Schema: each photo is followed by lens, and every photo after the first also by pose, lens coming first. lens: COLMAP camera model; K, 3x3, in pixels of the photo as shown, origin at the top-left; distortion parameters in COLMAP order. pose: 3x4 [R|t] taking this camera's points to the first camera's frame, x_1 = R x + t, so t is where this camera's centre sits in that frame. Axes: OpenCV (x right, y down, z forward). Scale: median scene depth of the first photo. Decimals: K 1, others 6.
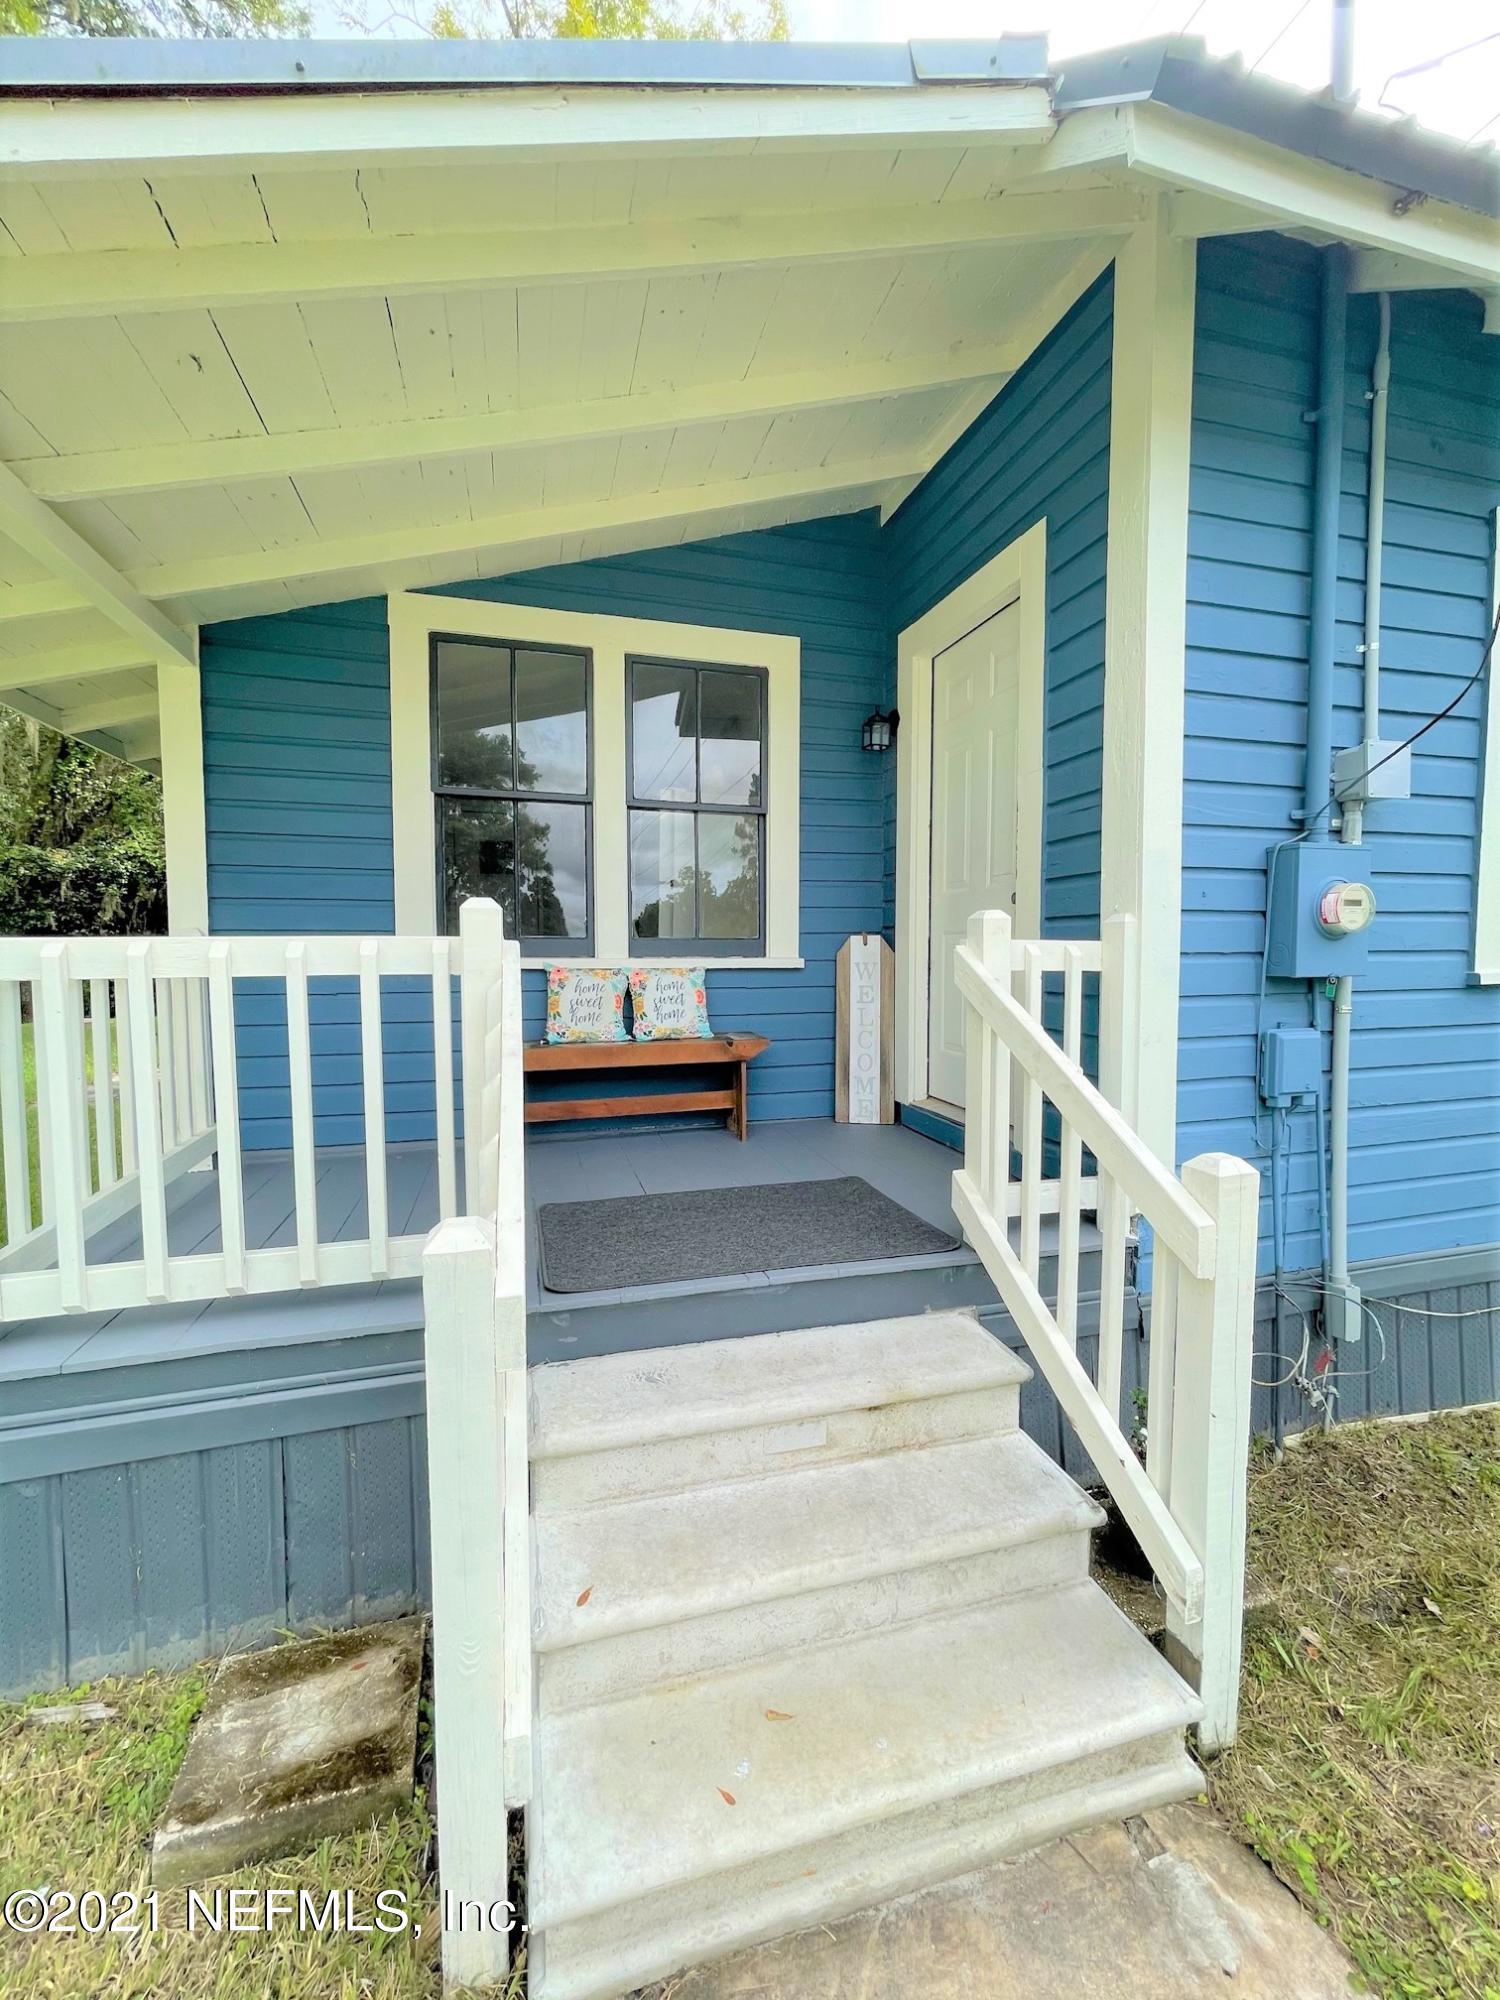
lens RADIAL K [[812.2, 0, 753.3], [0, 812.2, 992.4], [0, 0, 1]] dist [0.003979, 0.000122]
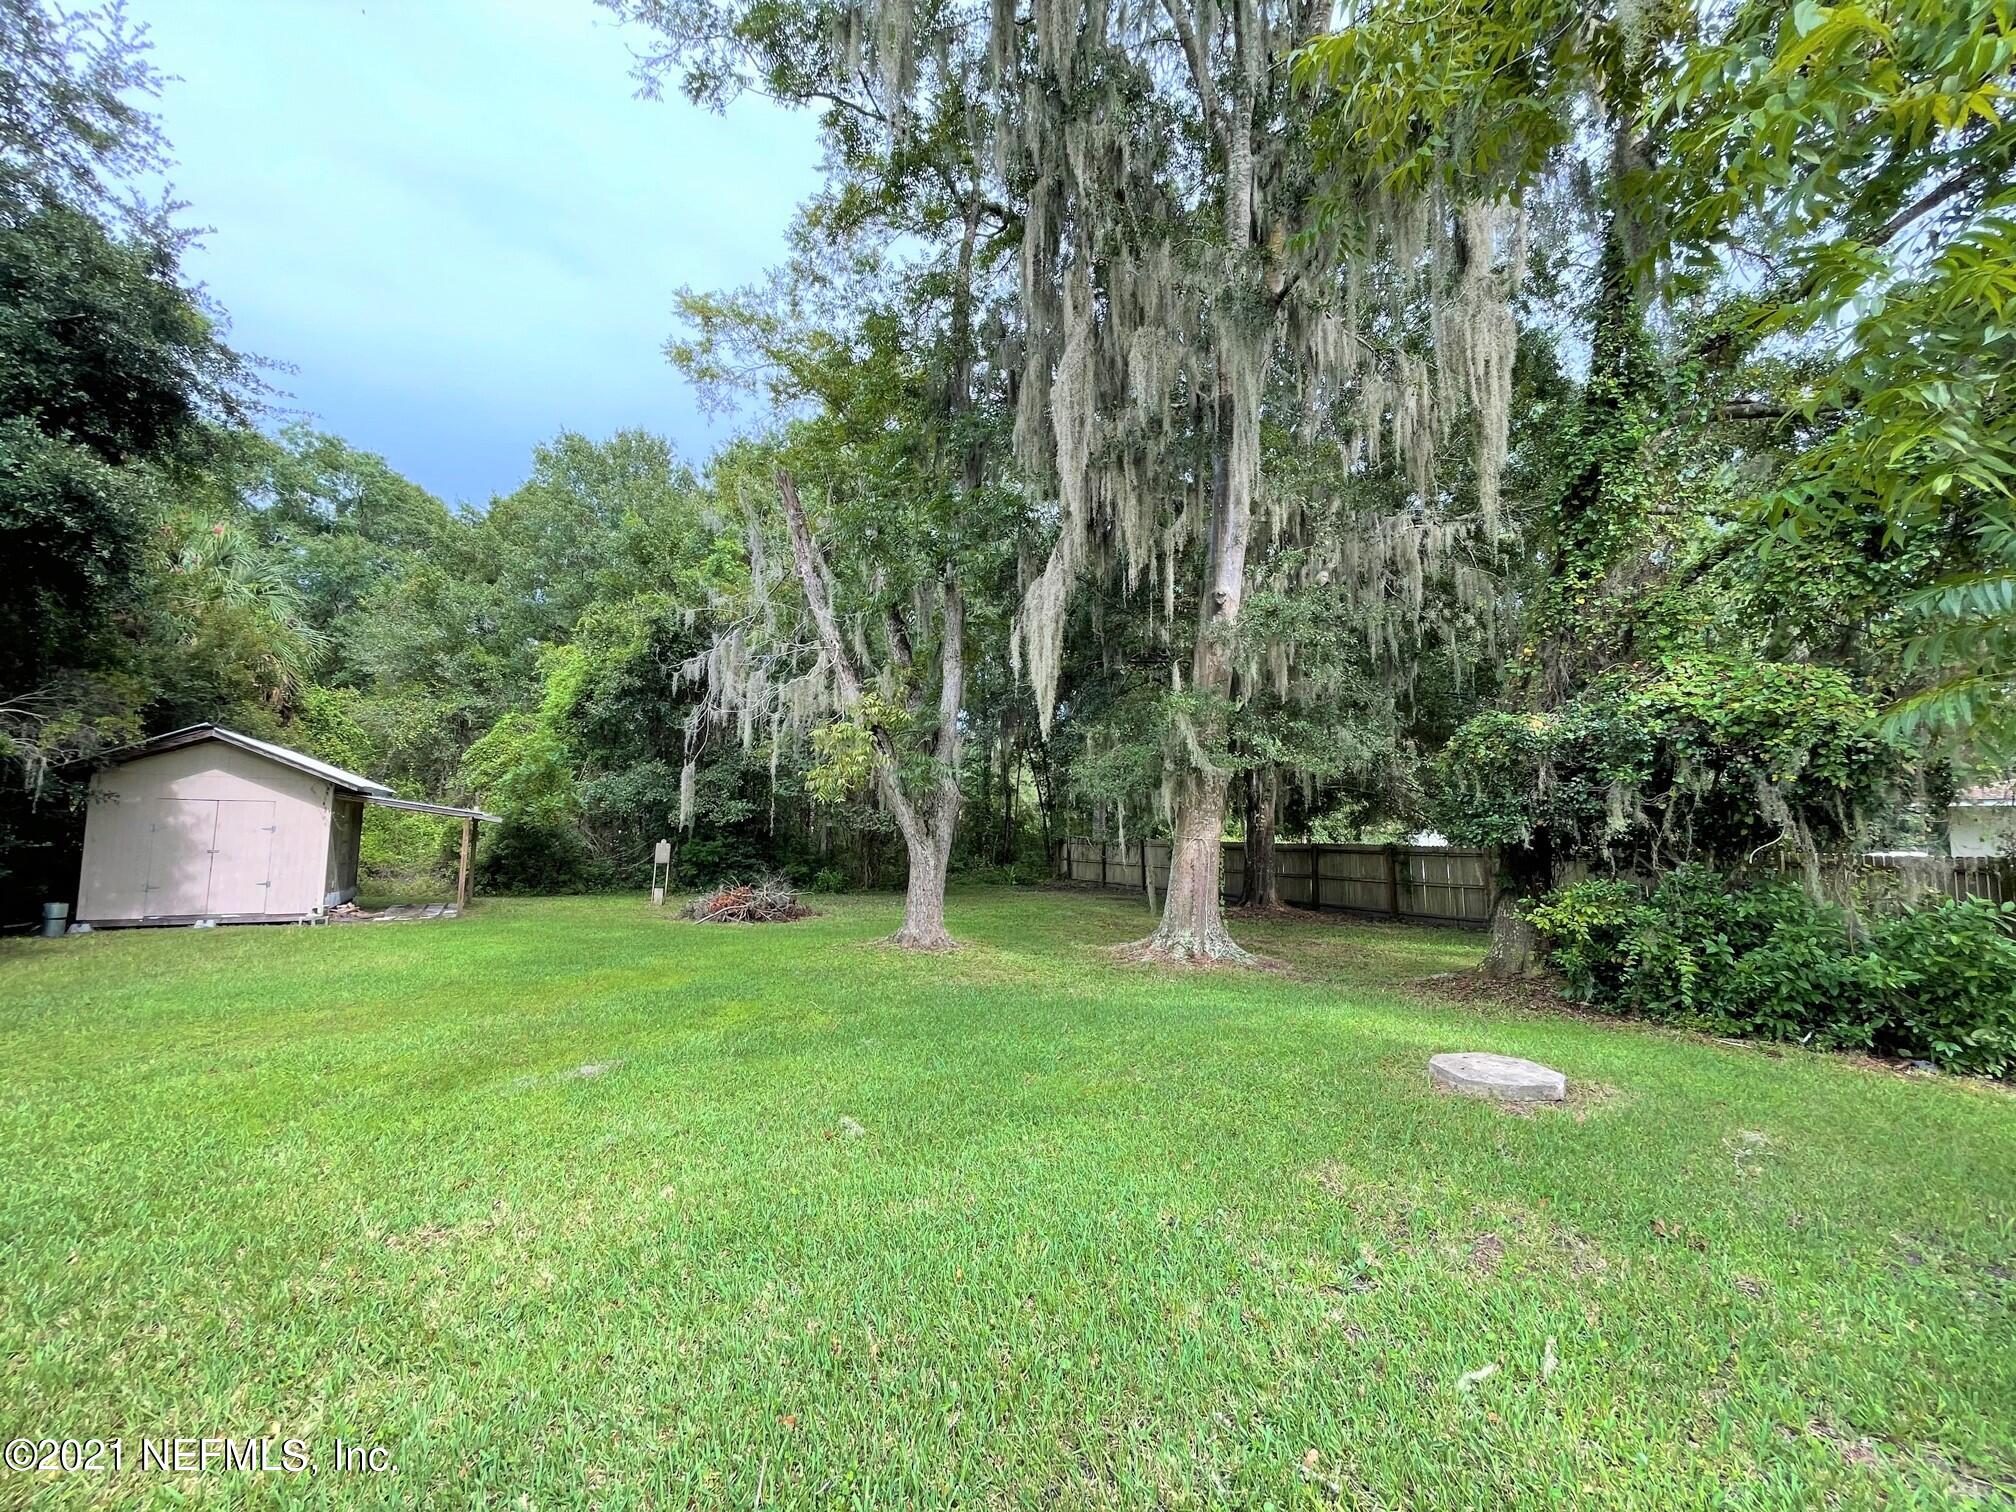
lens RADIAL K [[818.7, 0, 1003.5], [0, 818.7, 758.8], [0, 0, 1]] dist [0.003979, 0.000122]
pose [[0.215375, -0.079006, -0.973330, -1.454544], [-0.079653, 0.991979, -0.098145, -0.211880], [0.973278, 0.098667, 0.207354, 2.036719]]
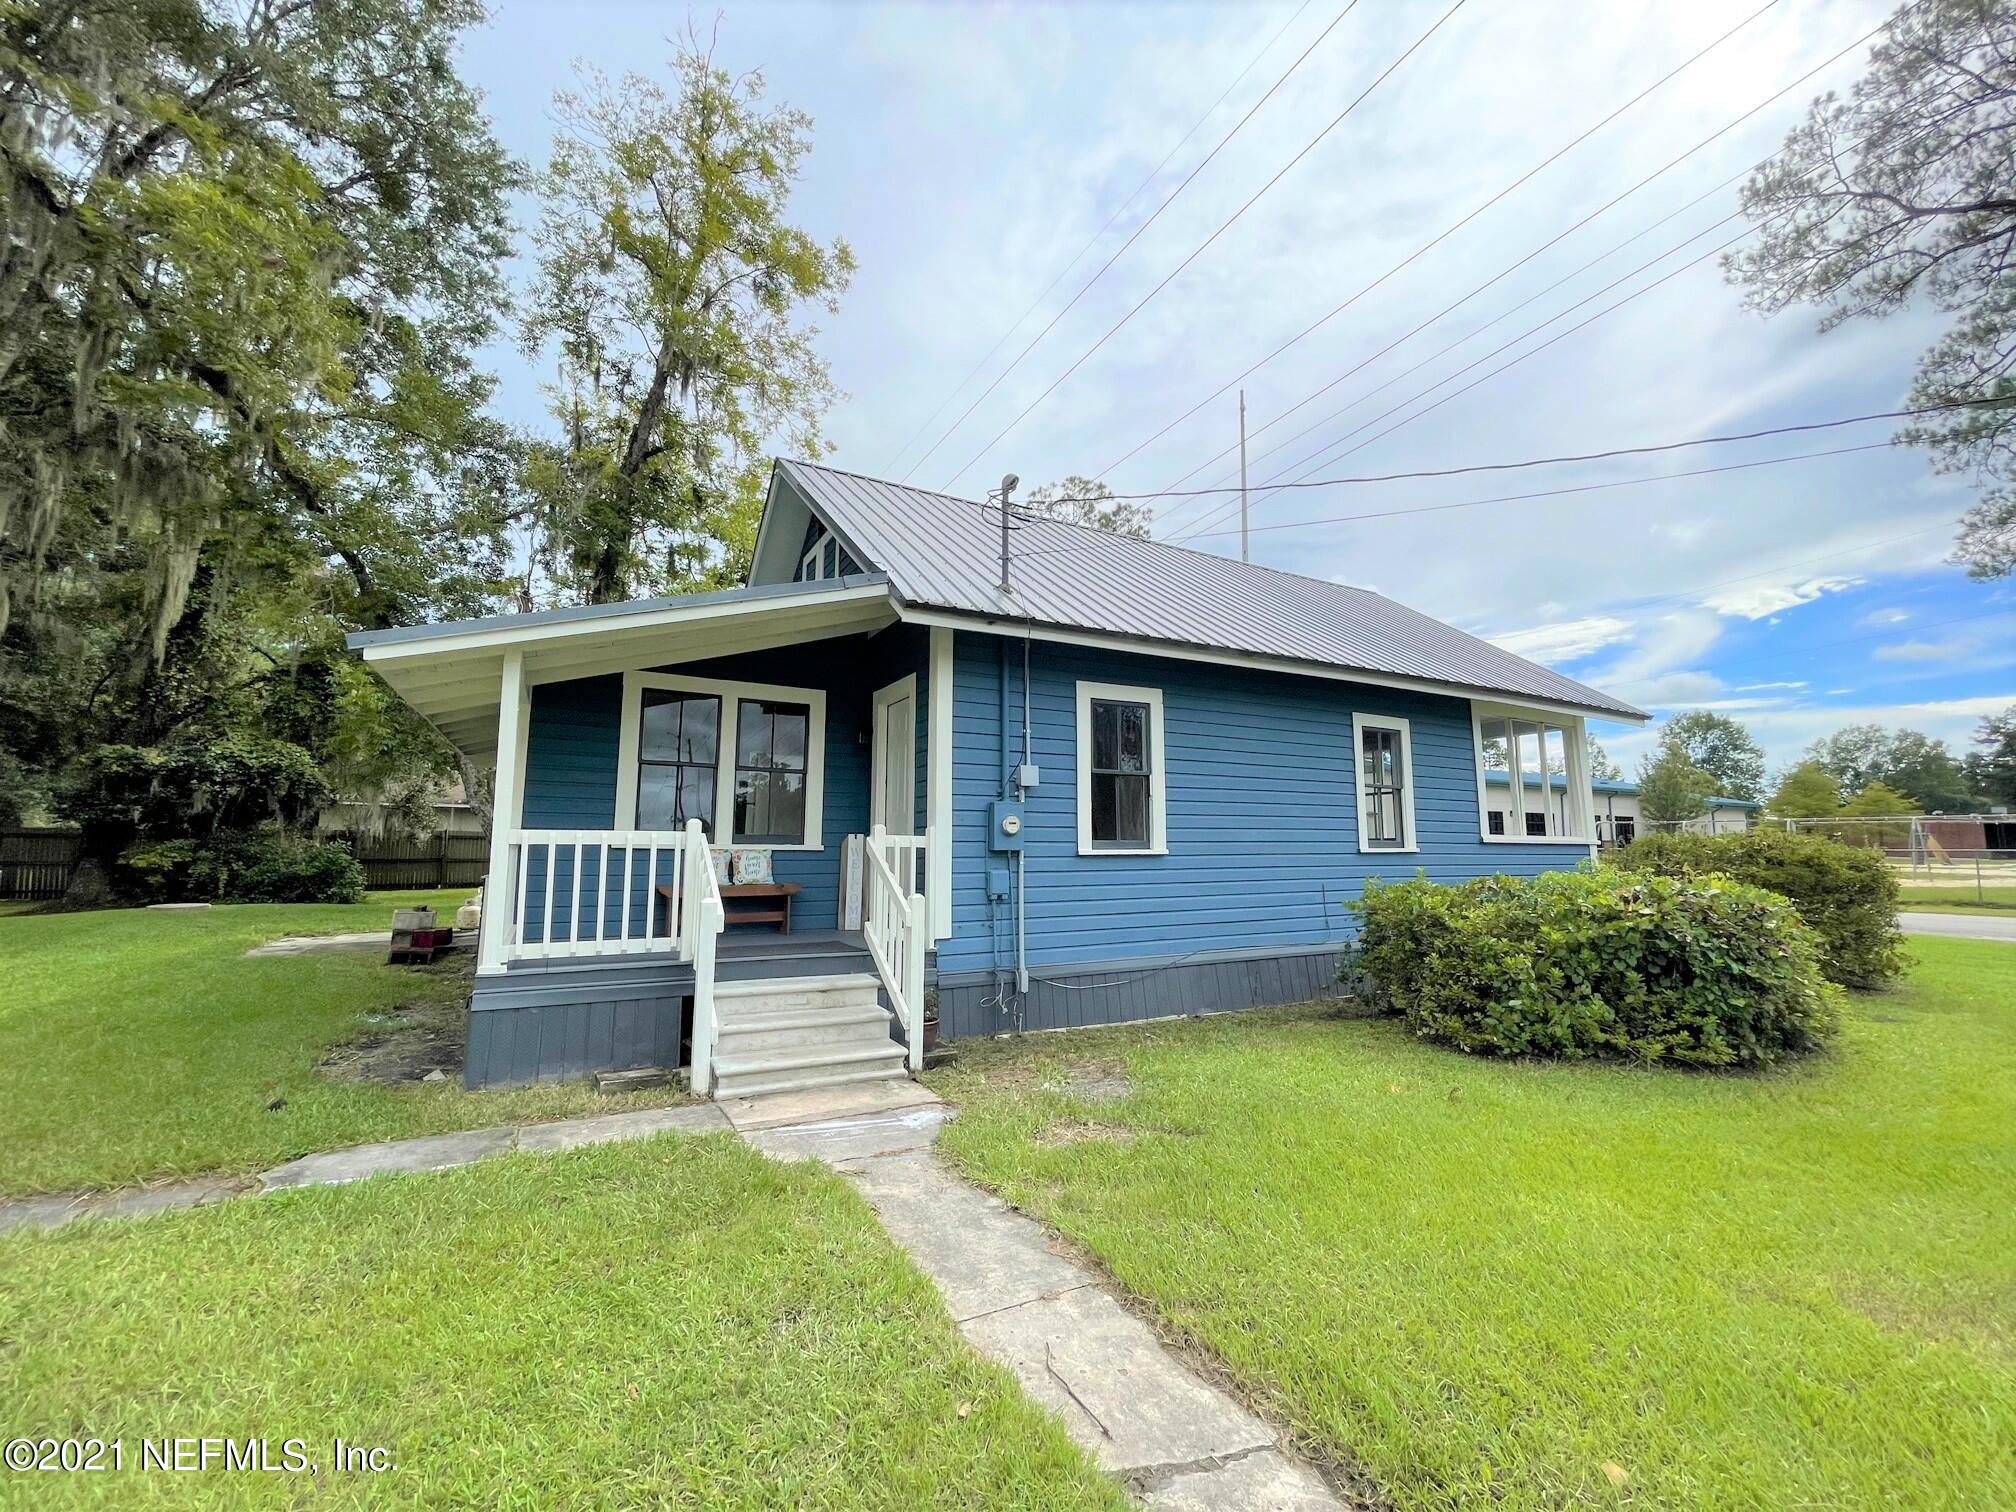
lens RADIAL K [[818.7, 0, 1004.9], [0, 818.7, 753.9], [0, 0, 1]] dist [0.003979, 0.000122]
pose [[0.976863, 0.033386, 0.211242, 0.072234], [0.003608, 0.985027, -0.172364, 0.093535], [-0.213834, 0.169138, 0.962116, -1.166544]]
